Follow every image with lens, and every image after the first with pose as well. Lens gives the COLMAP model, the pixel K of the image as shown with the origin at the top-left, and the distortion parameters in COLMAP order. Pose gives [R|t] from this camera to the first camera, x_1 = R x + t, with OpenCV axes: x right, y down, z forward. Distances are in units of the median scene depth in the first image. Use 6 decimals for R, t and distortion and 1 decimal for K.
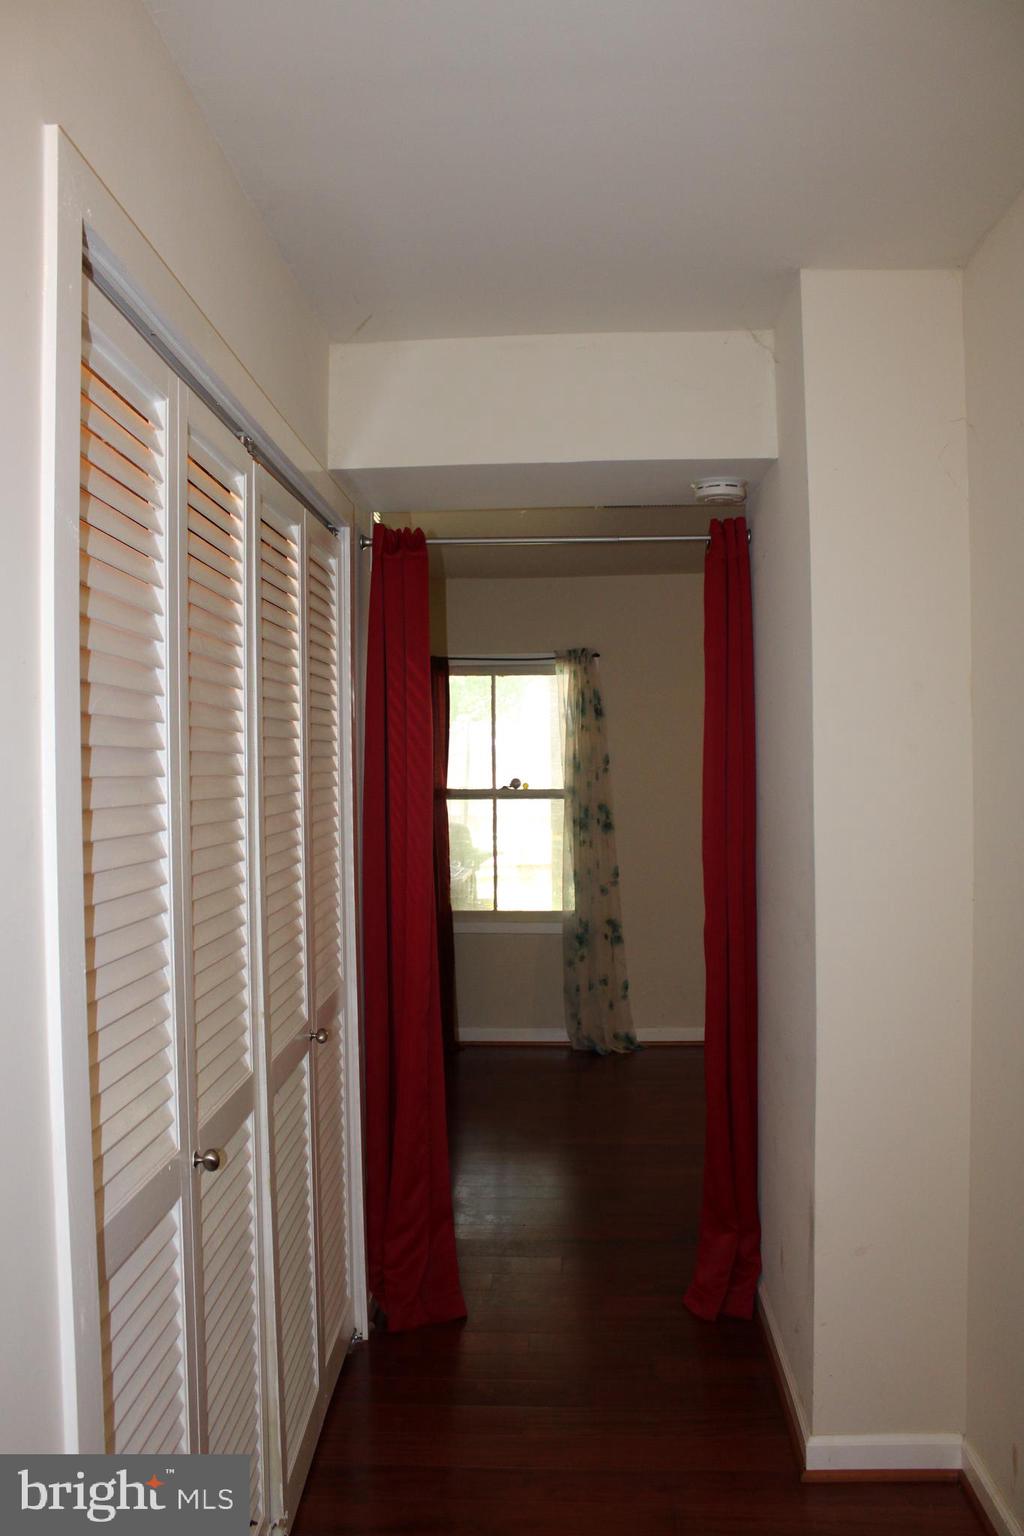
lens RADIAL K [[1242.5, 0, 513.4], [0, 1242.5, 773.1], [0, 0, 1]] dist [-0.123679, 0.097842]
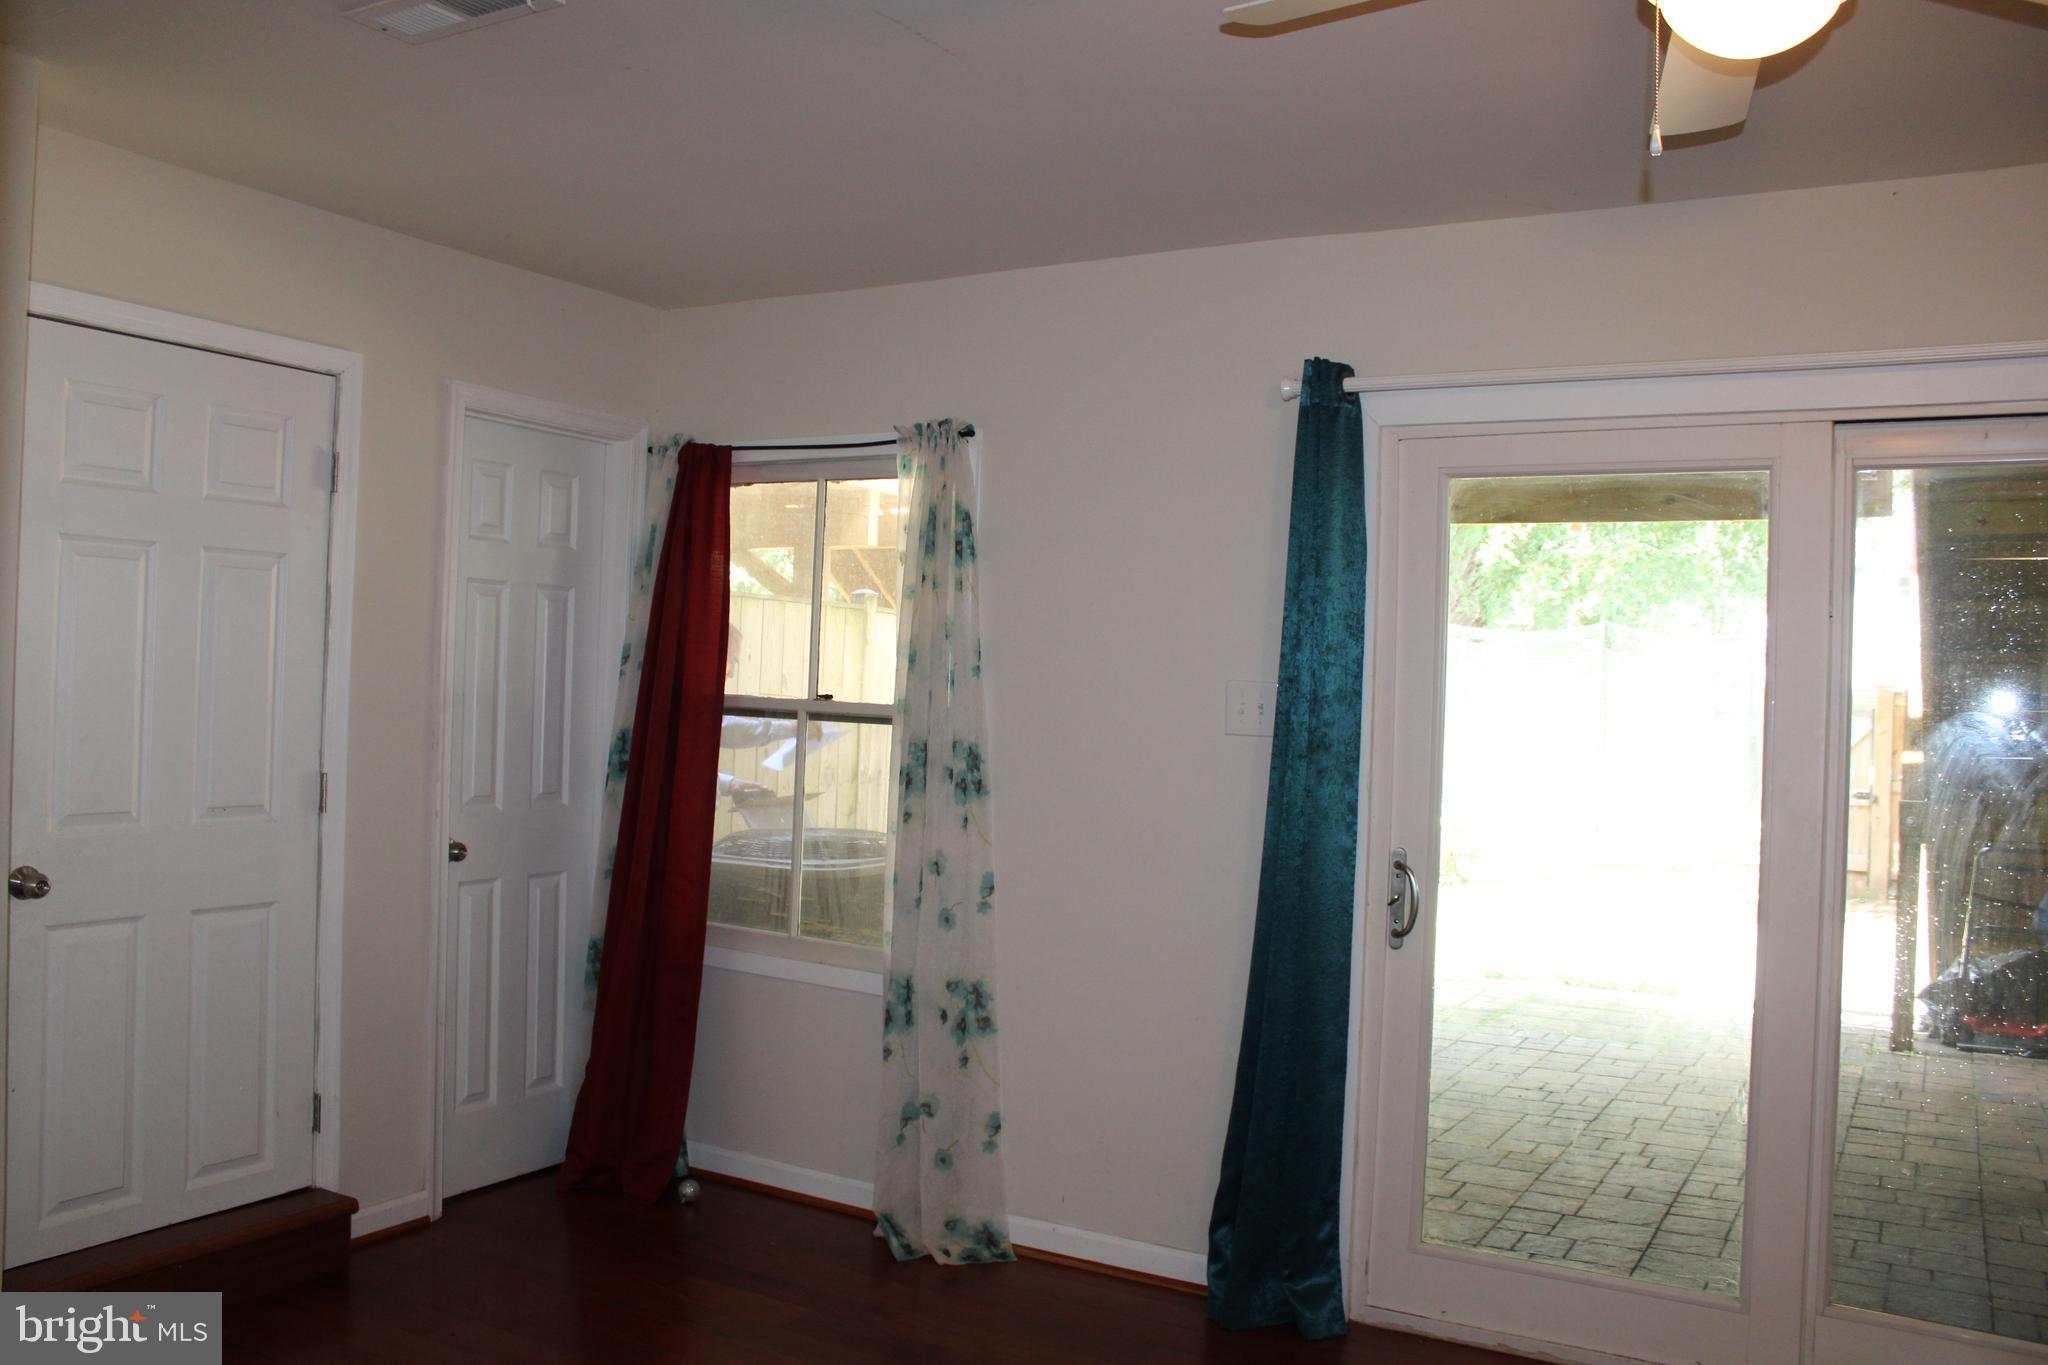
lens RADIAL K [[1656.7, 0, 1020.9], [0, 1656.7, 671.5], [0, 0, 1]] dist [-0.123679, 0.097842]
pose [[0.882195, 0.036078, -0.469500, 0.391863], [-0.041573, 0.999135, -0.001338, -0.001711], [0.469045, 0.020699, 0.882931, 0.442864]]
